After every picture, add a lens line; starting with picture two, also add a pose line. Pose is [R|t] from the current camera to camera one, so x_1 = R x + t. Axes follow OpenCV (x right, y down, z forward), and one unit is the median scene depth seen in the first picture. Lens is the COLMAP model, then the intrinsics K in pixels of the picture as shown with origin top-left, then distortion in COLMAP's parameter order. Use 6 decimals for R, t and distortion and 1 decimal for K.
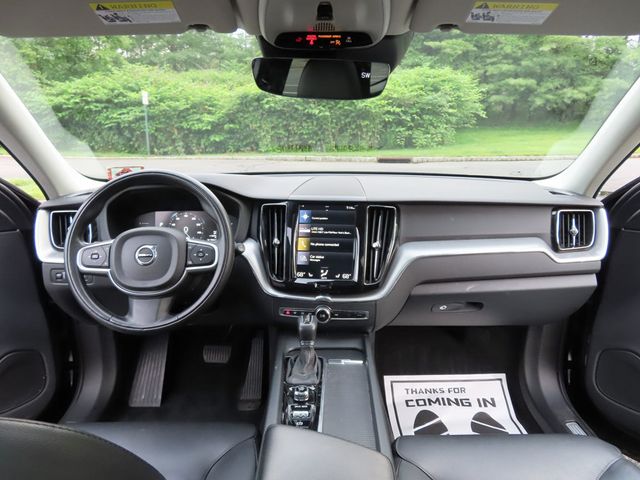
lens RADIAL K [[459.4, 0, 318.1], [0, 459.4, 241.5], [0, 0, 1]] dist [-0.016595, 0.012313]
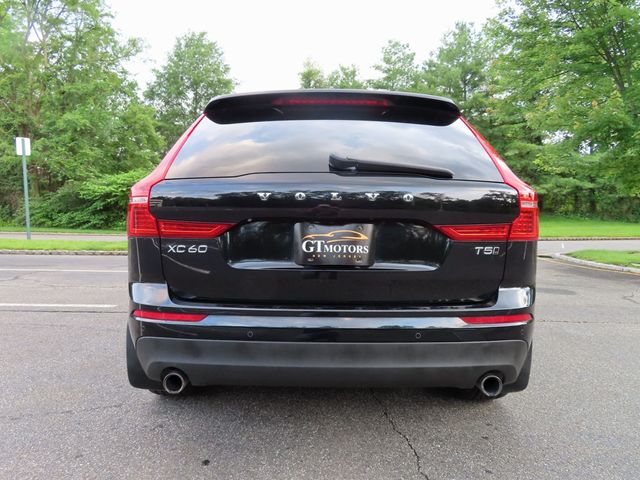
lens RADIAL K [[457.9, 0, 318.6], [0, 457.9, 240.2], [0, 0, 1]] dist [-0.008878, 0.005060]
pose [[0.999925, 0.012219, -0.001103, -0.001909], [-0.012192, 0.979483, -0.201160, 0.061325], [-0.001377, 0.201158, 0.979558, -0.165092]]
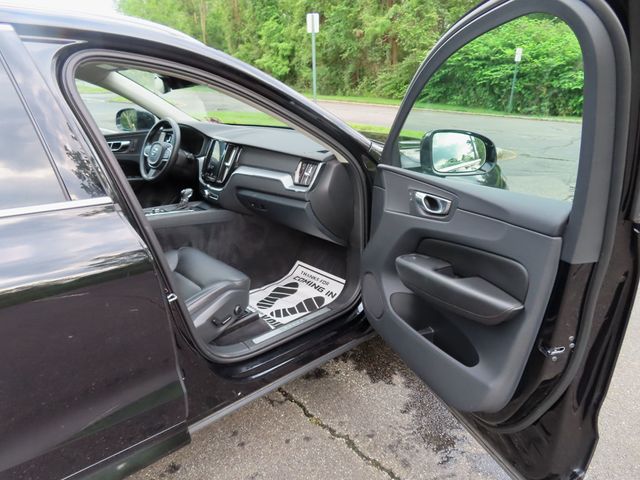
lens RADIAL K [[464.0, 0, 318.2], [0, 464.0, 239.7], [0, 0, 1]] dist [-0.003458, 0.003682]
pose [[0.674171, 0.252158, -0.694198, 0.118471], [-0.193081, 0.967399, 0.163884, -0.005046], [0.712891, 0.023550, 0.700879, -0.007636]]
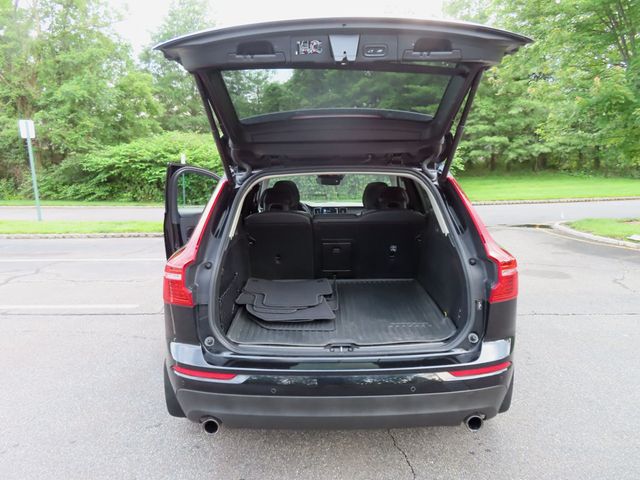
lens RADIAL K [[457.9, 0, 318.6], [0, 457.9, 240.2], [0, 0, 1]] dist [-0.008878, 0.005060]
pose [[0.999896, -0.011772, -0.008308, -0.003178], [0.010806, 0.994089, -0.108028, 0.038913], [0.009531, 0.107927, 0.994113, -0.183835]]
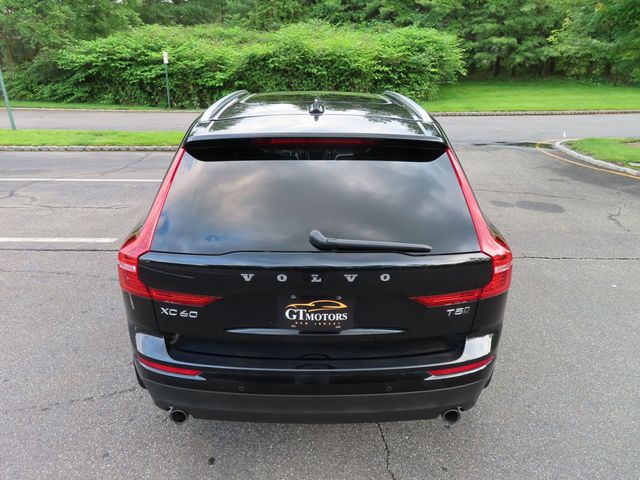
lens RADIAL K [[459.4, 0, 318.1], [0, 459.4, 241.5], [0, 0, 1]] dist [-0.016595, 0.012313]
pose [[0.999979, 0.004847, 0.004378, 0.001087], [-0.005280, 0.994453, 0.105048, 0.019794], [-0.003844, -0.105068, 0.994458, -0.171396]]
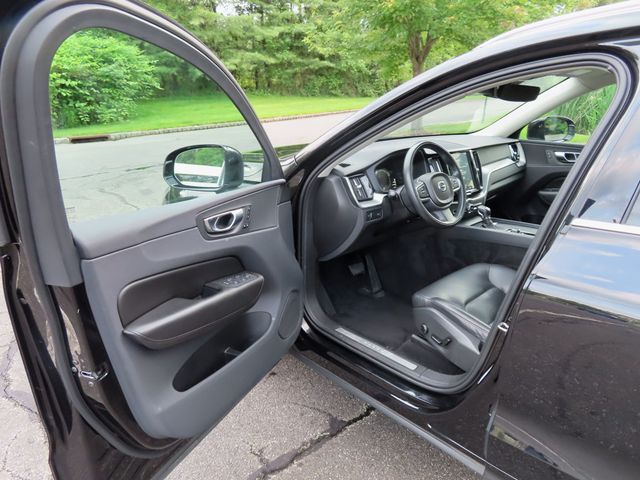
lens RADIAL K [[457.9, 0, 318.6], [0, 457.9, 240.2], [0, 0, 1]] dist [-0.008878, 0.005060]
pose [[0.744474, -0.228495, 0.627335, -0.100939], [0.190740, 0.973243, 0.128129, -0.005604], [-0.639825, 0.024269, 0.768137, -0.005249]]
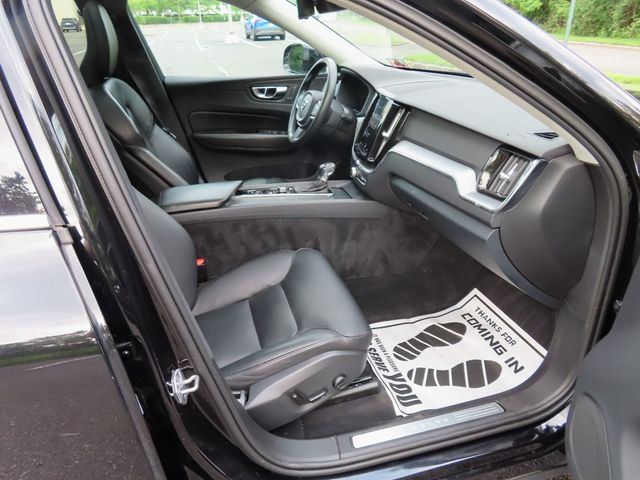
lens RADIAL K [[457.9, 0, 318.6], [0, 457.9, 240.2], [0, 0, 1]] dist [-0.008878, 0.005060]
pose [[0.265380, 0.429363, -0.863262, 0.083282], [-0.240959, 0.896489, 0.371815, -0.010028], [0.933548, 0.109339, 0.341369, 0.026629]]
